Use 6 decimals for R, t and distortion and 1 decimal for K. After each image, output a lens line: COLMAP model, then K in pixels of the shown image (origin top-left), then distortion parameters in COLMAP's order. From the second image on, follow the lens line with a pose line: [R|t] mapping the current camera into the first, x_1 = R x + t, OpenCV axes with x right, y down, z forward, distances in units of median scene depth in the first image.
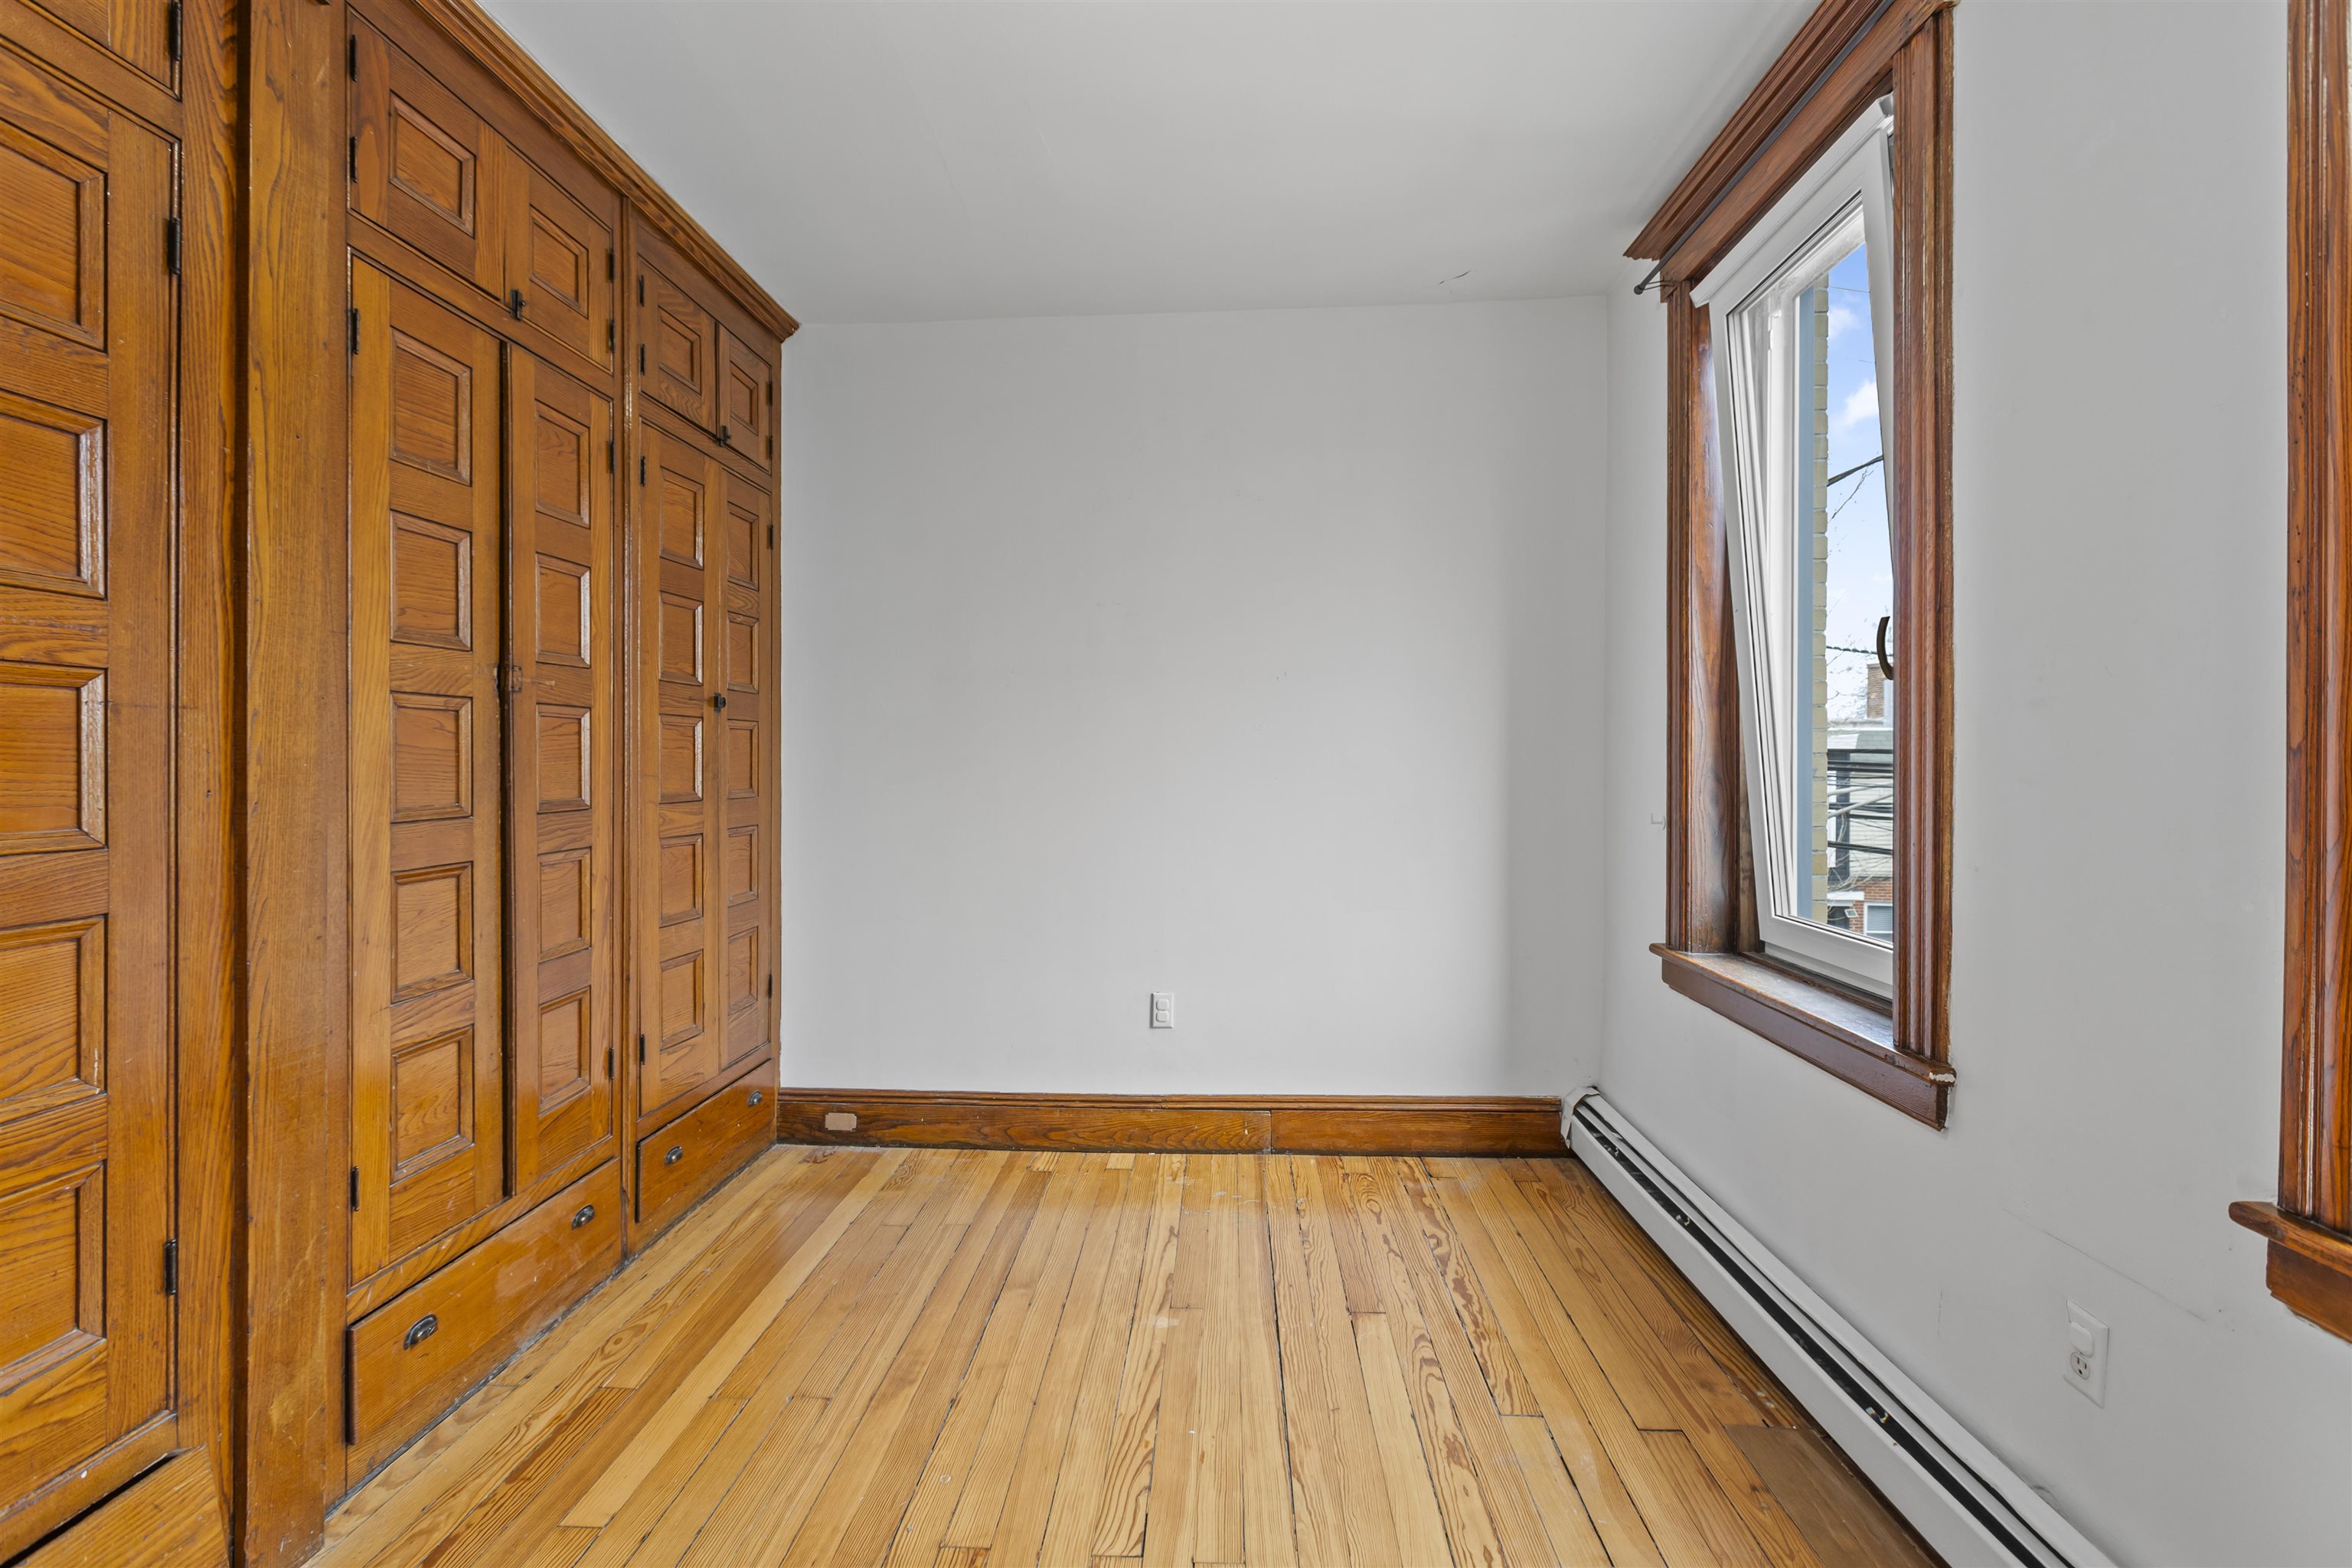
lens RADIAL K [[1048.2, 0, 1200.3], [0, 1048.2, 763.1], [0, 0, 1]] dist [-0.002093, -0.001177]
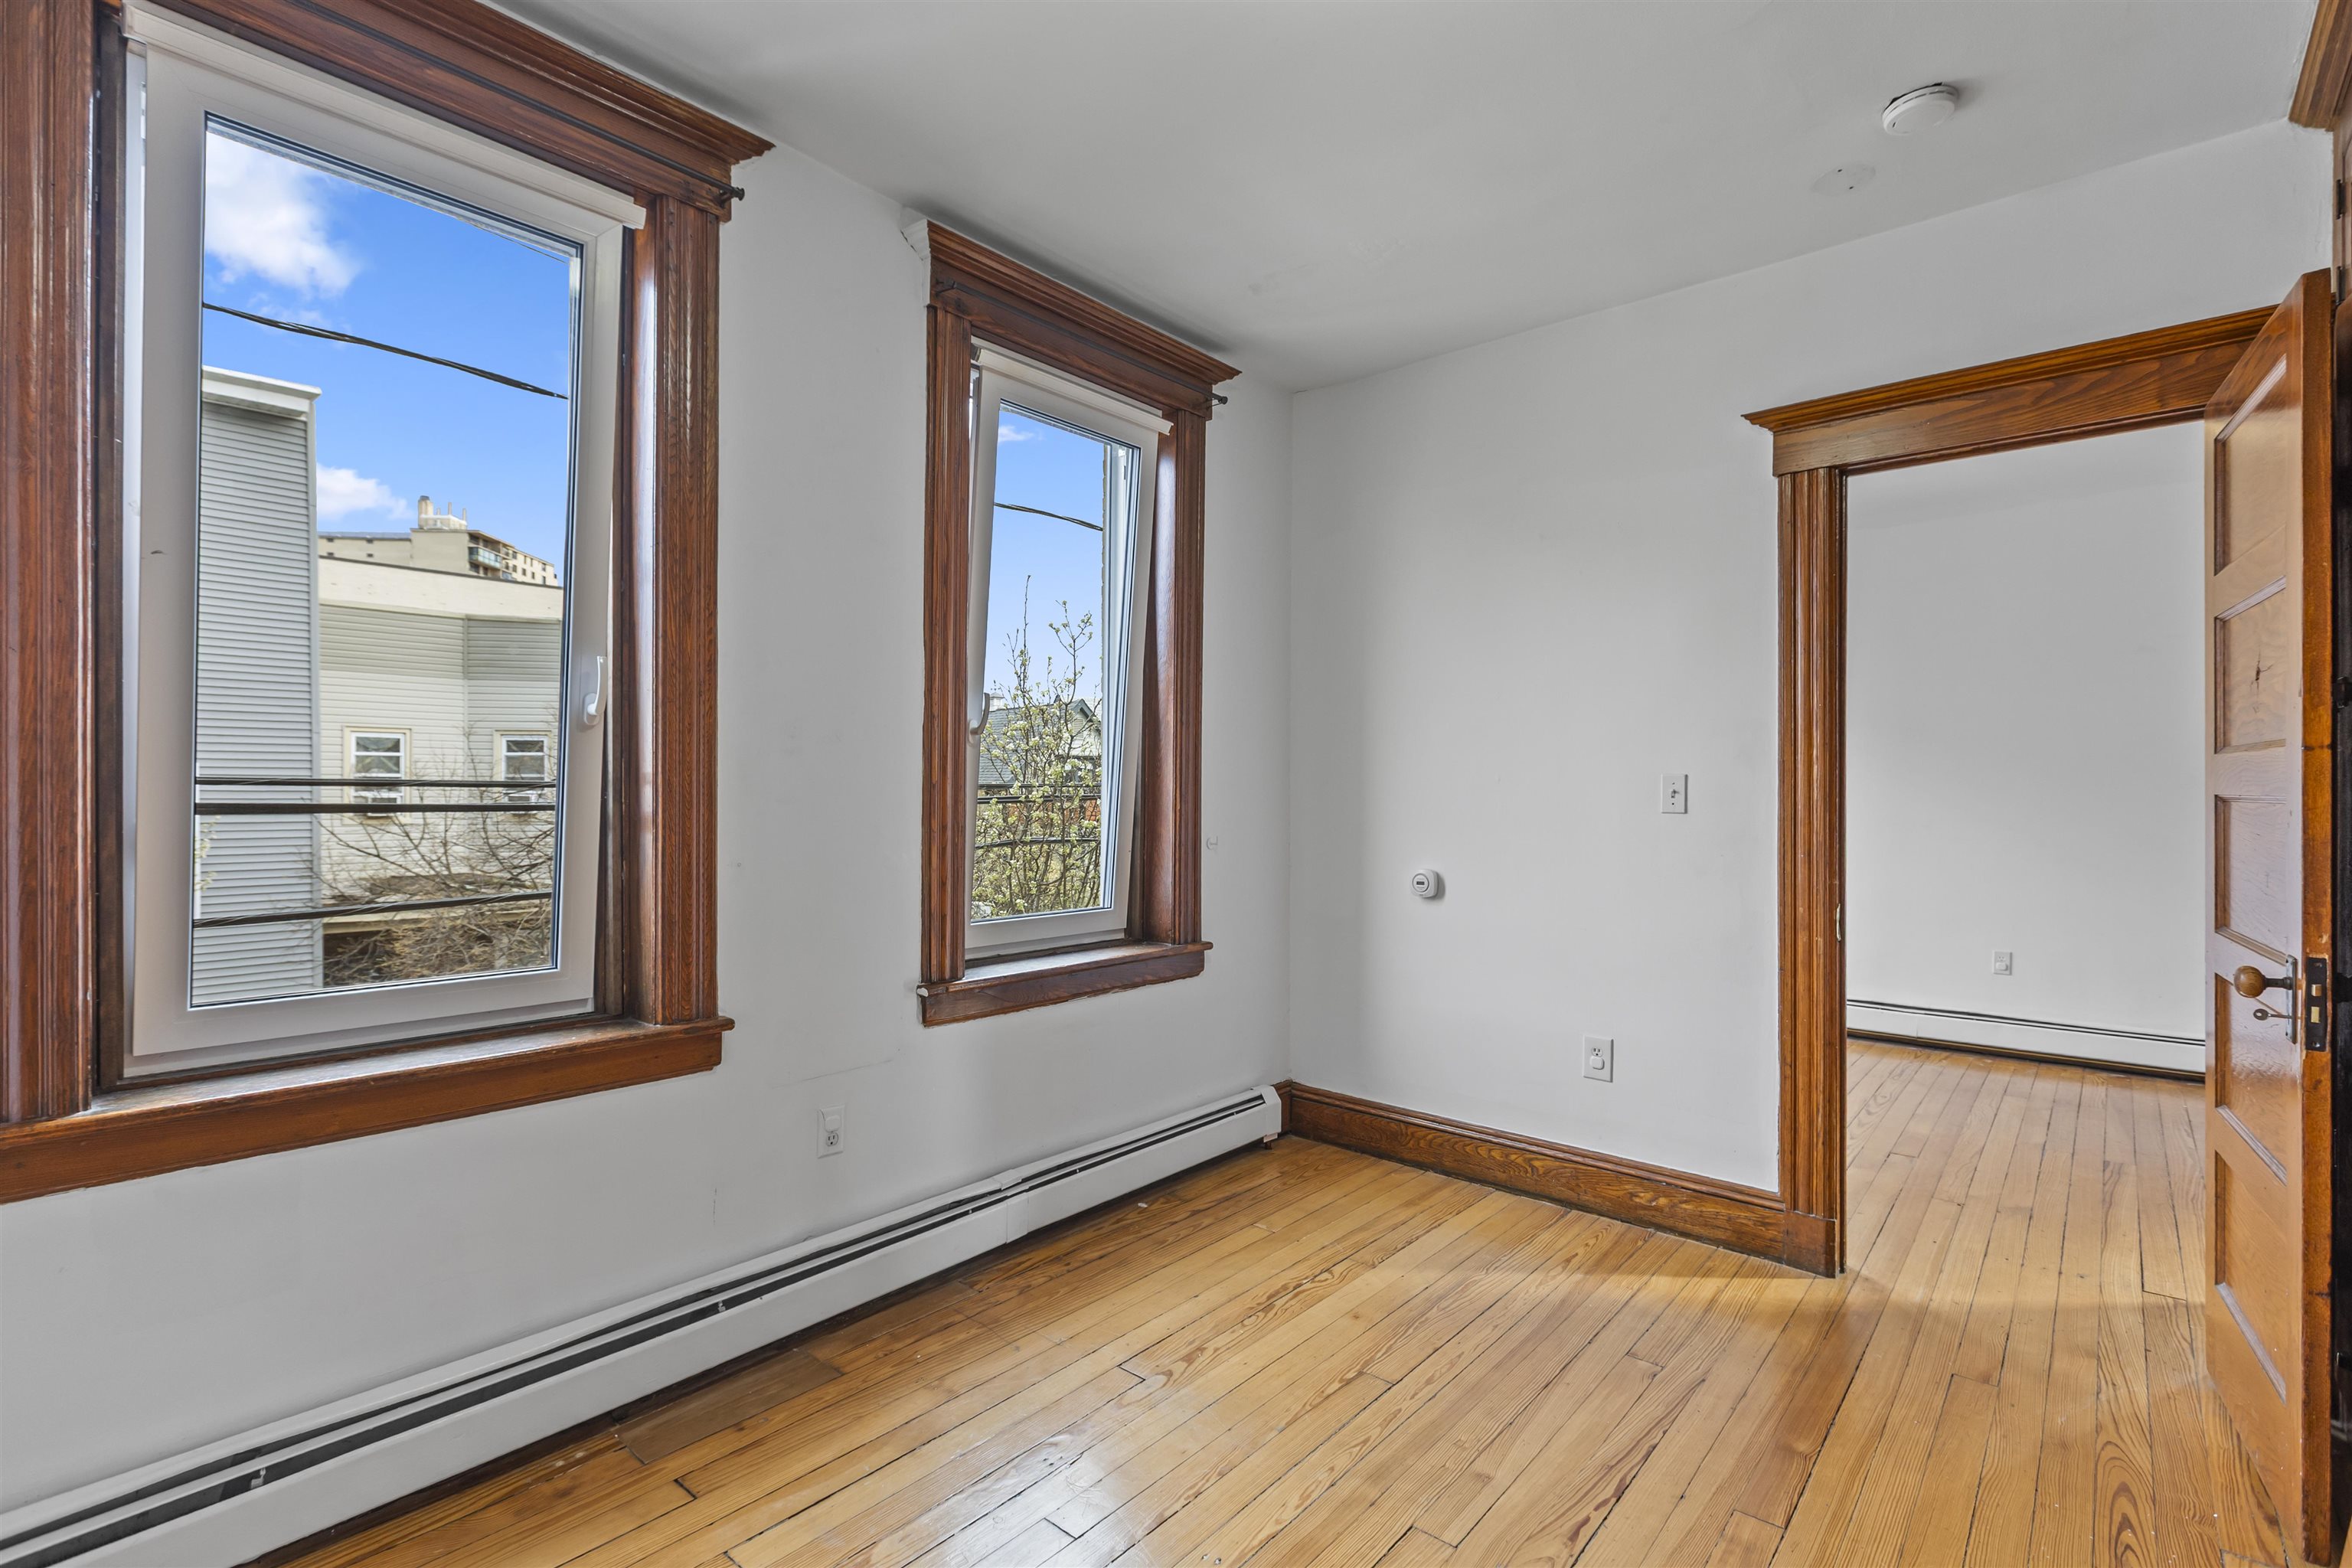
lens RADIAL K [[1048.2, 0, 1188.4], [0, 1048.2, 794.3], [0, 0, 1]] dist [-0.002093, -0.001177]
pose [[-0.784830, -0.007120, 0.619670, -0.361062], [-0.009661, 0.999953, -0.000746, 0.001830], [-0.619636, -0.006572, -0.784862, 1.052015]]
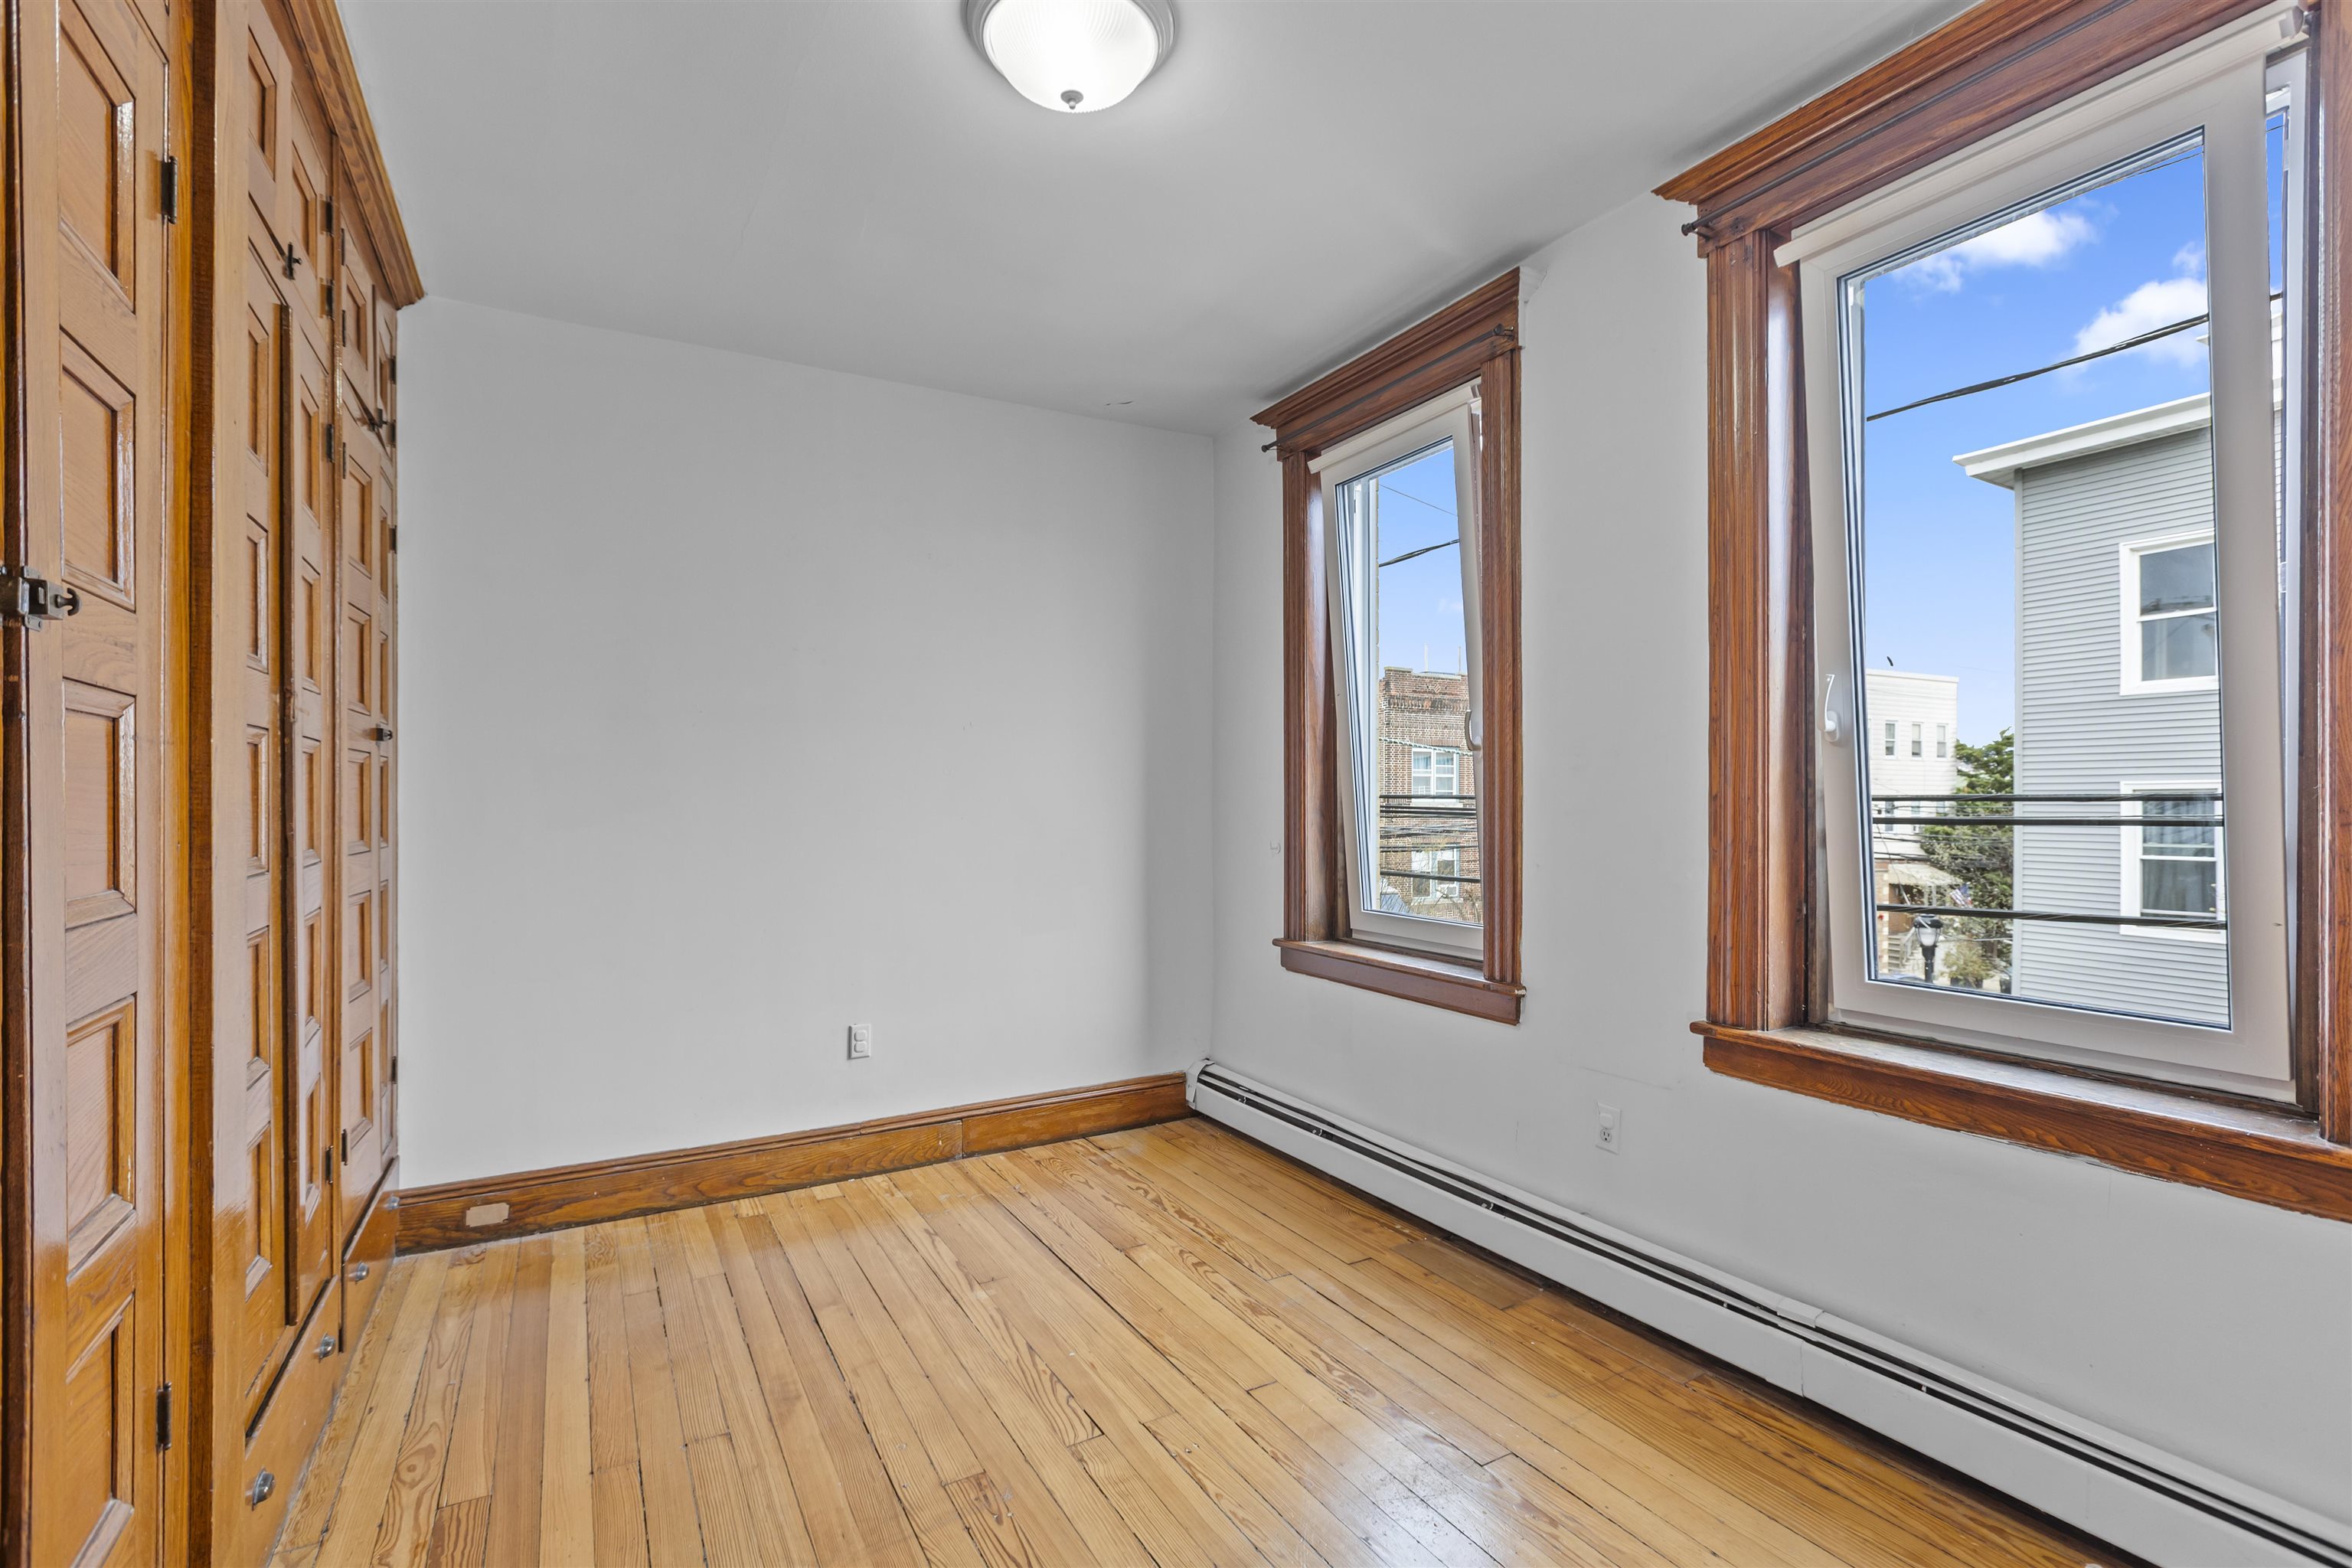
lens RADIAL K [[1048.2, 0, 1199.2], [0, 1048.2, 803.0], [0, 0, 1]] dist [-0.002093, -0.001177]
pose [[0.838811, -0.002736, 0.544416, -0.388429], [0.003297, 0.999995, -0.000055, -0.001271], [-0.544413, 0.001841, 0.838815, -0.074306]]
